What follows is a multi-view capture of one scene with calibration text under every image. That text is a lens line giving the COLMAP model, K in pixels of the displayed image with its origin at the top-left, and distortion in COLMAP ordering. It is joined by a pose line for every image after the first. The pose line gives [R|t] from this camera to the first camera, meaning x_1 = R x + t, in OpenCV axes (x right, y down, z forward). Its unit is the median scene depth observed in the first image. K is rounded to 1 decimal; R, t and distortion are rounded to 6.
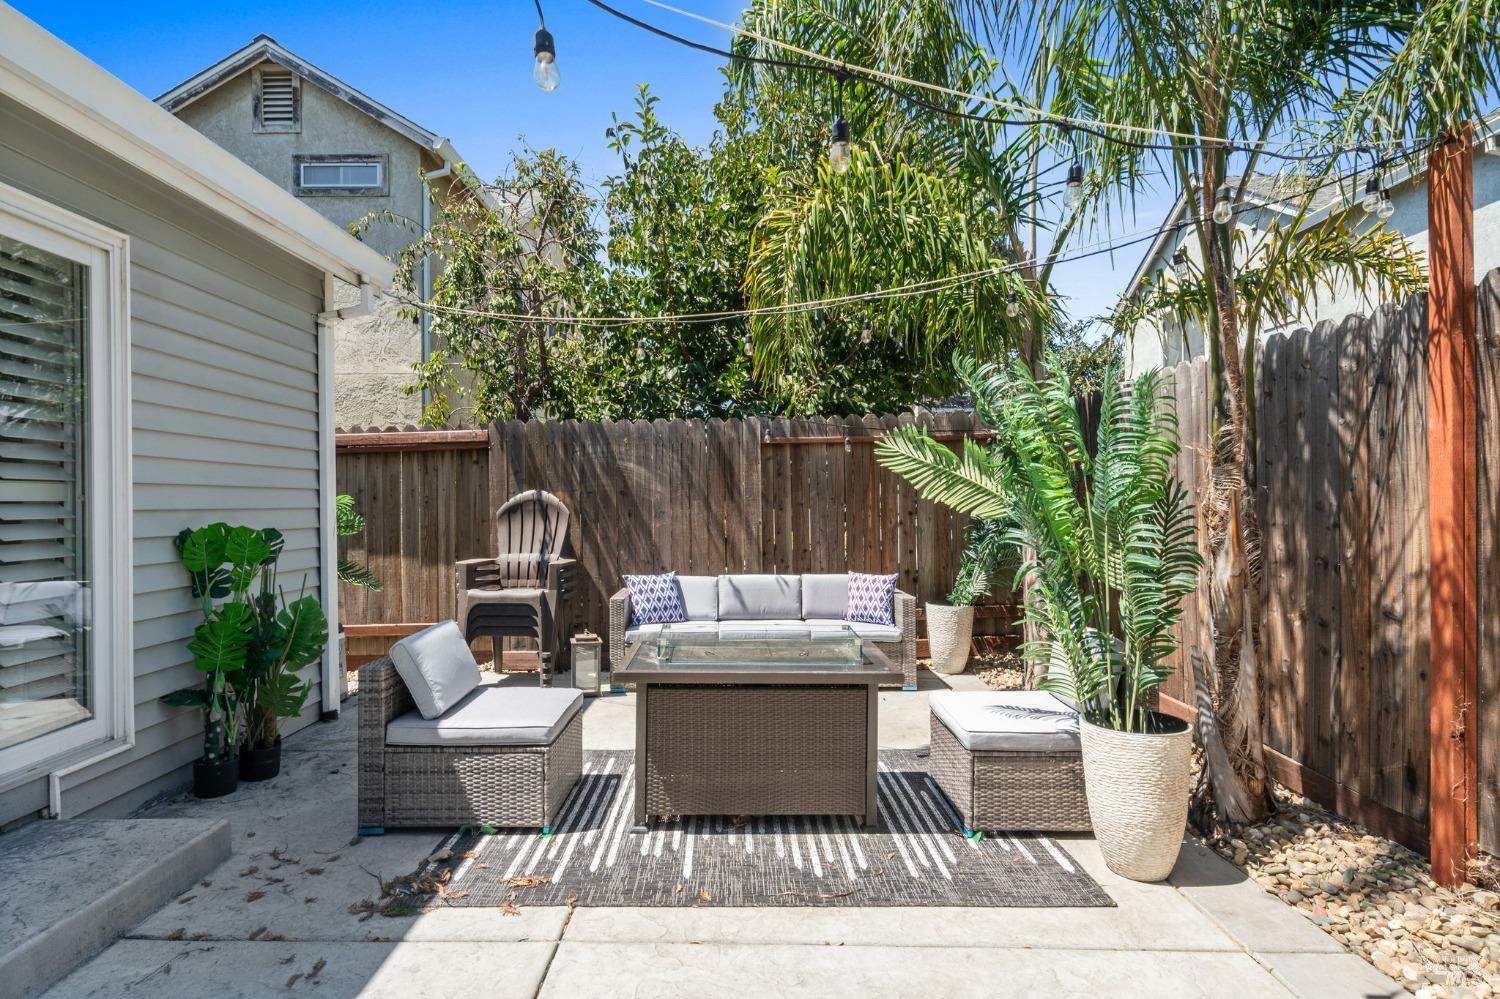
lens RADIAL K [[763.6, 0, 746.5], [0, 763.6, 495.4], [0, 0, 1]] dist [-0.000837, -0.000080]
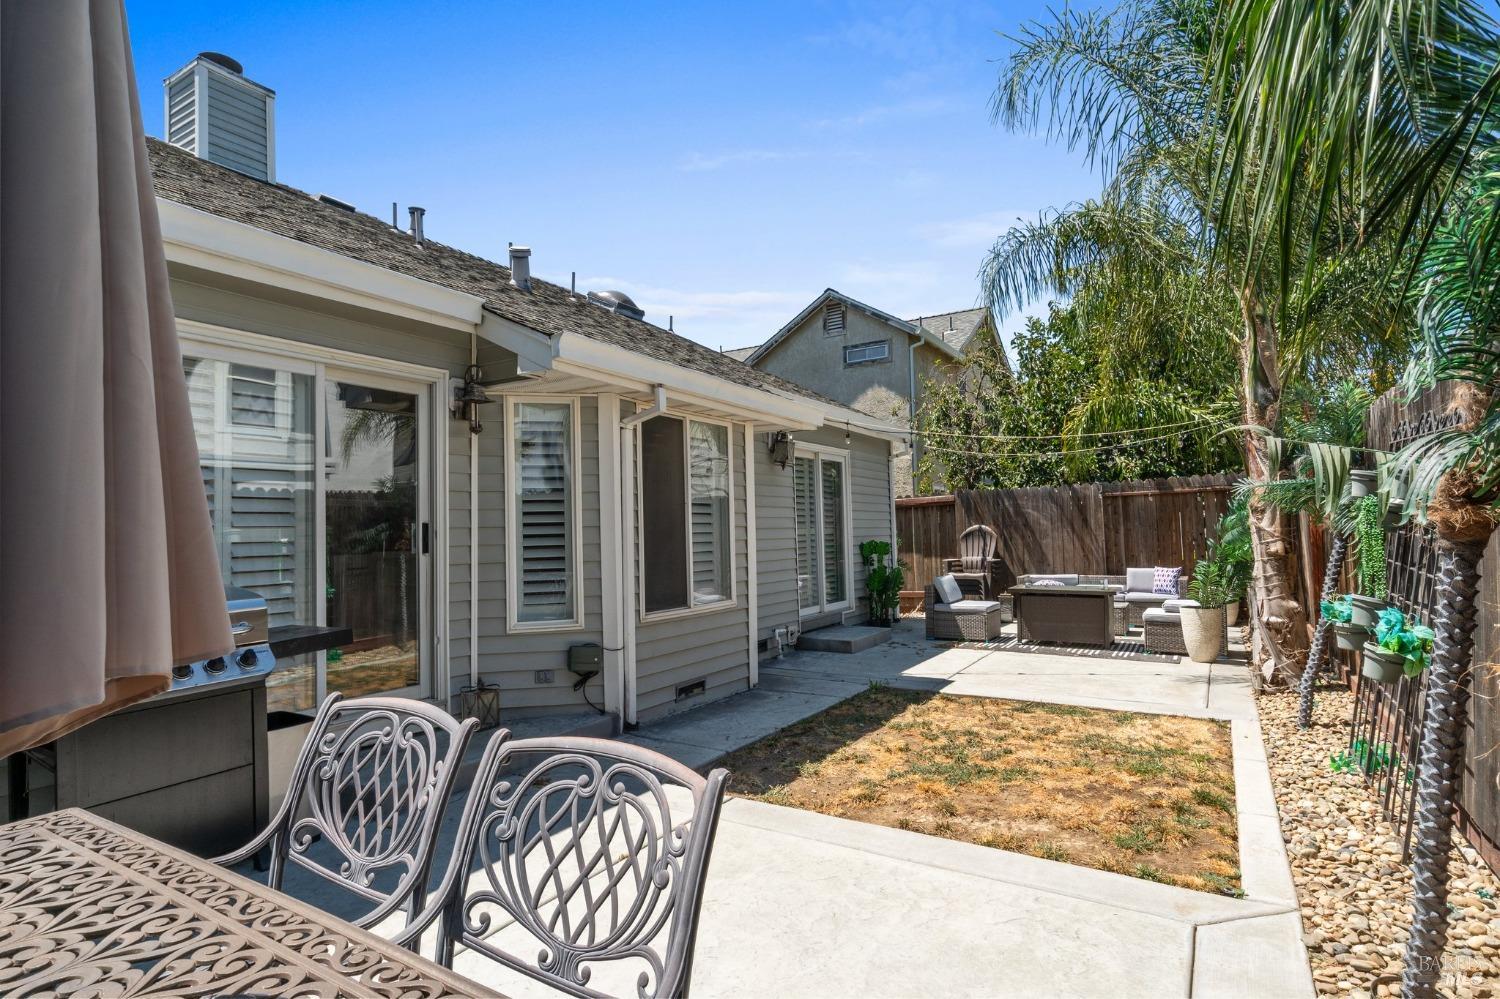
lens RADIAL K [[763.6, 0, 747.1], [0, 763.6, 503.0], [0, 0, 1]] dist [-0.000837, -0.000080]
pose [[0.845177, -0.034060, -0.533401, 0.279527], [0.022258, 0.999345, -0.028546, -0.020641], [0.534024, 0.012254, 0.845381, -1.018197]]
